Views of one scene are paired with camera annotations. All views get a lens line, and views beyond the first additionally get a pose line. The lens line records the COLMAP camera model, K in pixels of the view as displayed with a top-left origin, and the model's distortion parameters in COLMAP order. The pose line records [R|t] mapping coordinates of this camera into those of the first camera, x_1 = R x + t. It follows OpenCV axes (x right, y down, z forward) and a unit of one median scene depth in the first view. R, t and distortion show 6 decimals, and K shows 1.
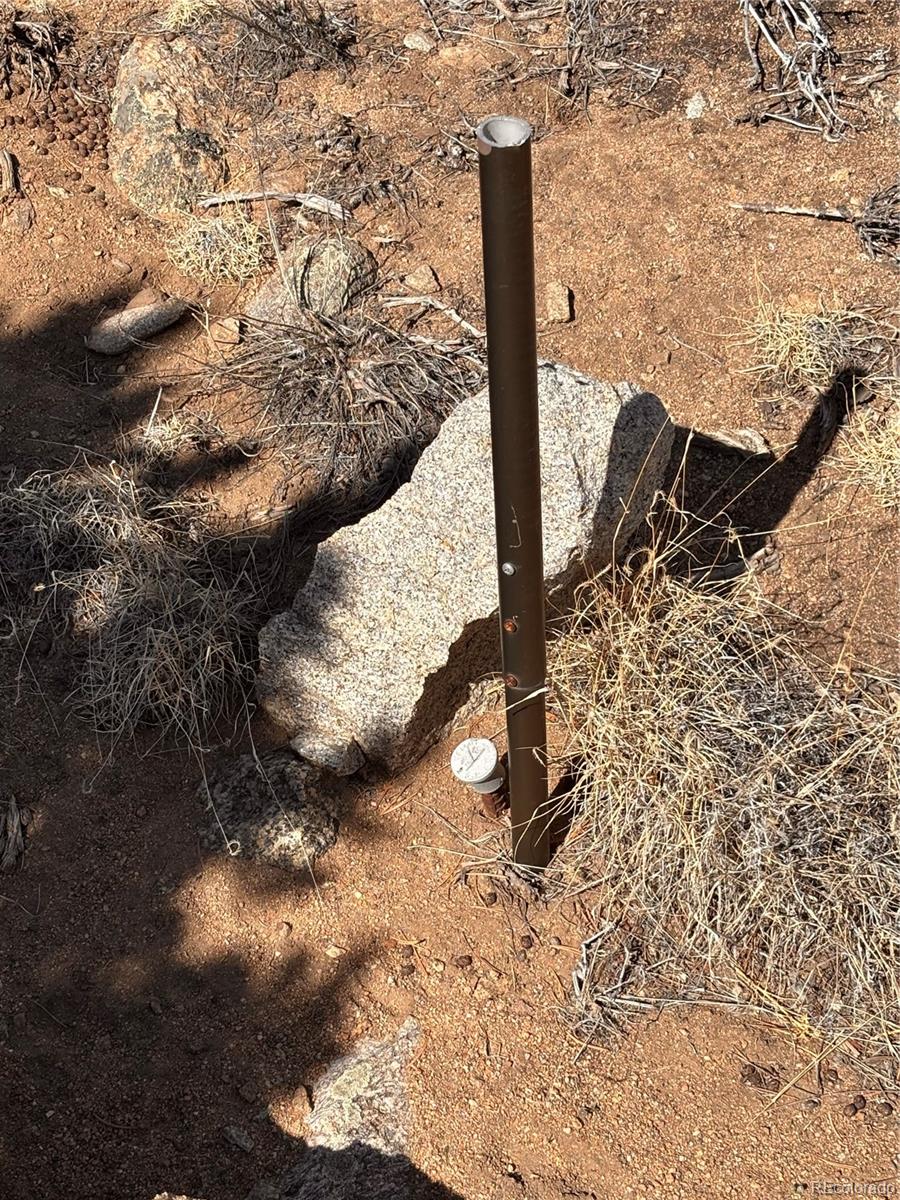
lens RADIAL K [[2272.6, 0, 450.0], [0, 2272.6, 600.0], [0, 0, 1]] dist [0.002225, 0.001564]
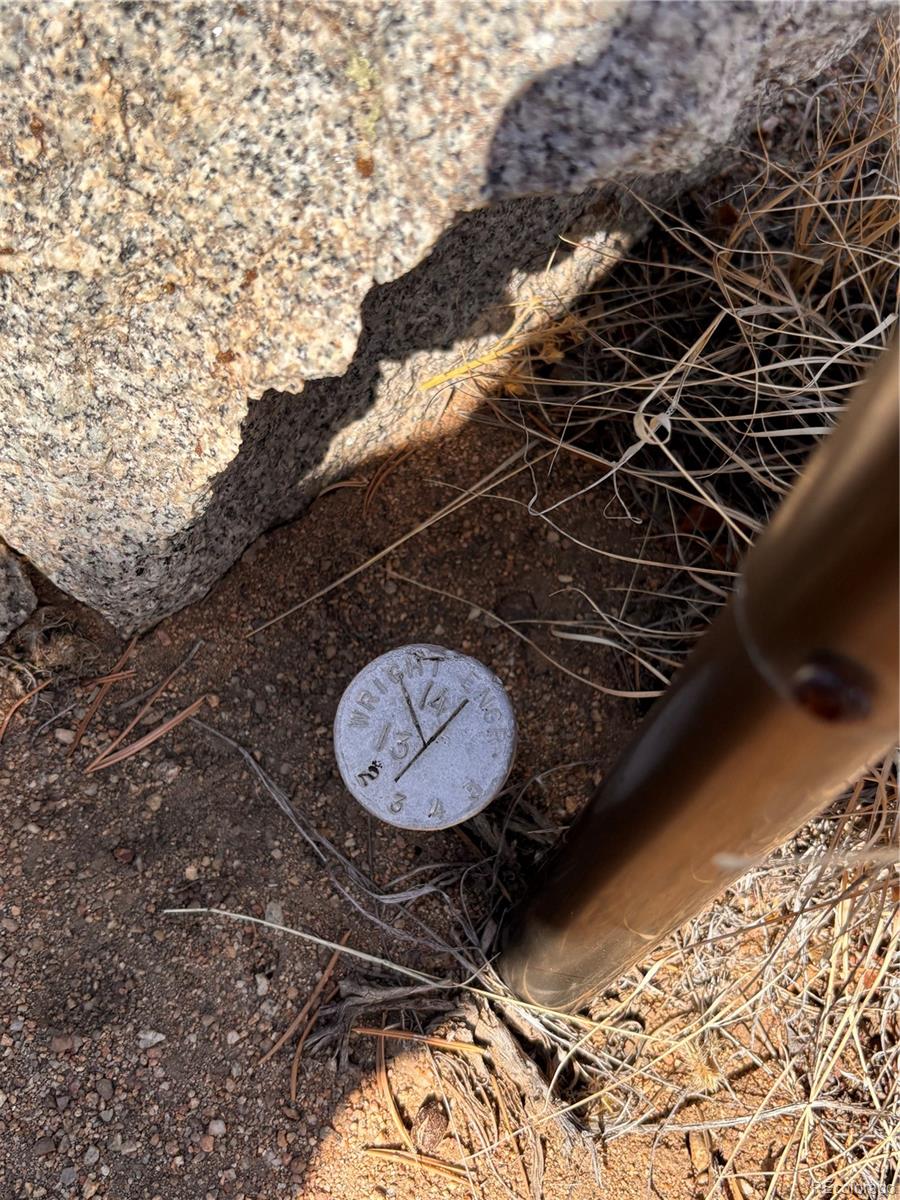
lens RADIAL K [[1174.8, 0, 450.0], [0, 1174.8, 600.0], [0, 0, 1]] dist [-0.041511, -0.008685]
pose [[0.979611, 0.035772, 0.197693, -0.013939], [-0.113433, 0.910650, 0.397303, 0.000459], [-0.165817, -0.411627, 0.896141, 0.870373]]
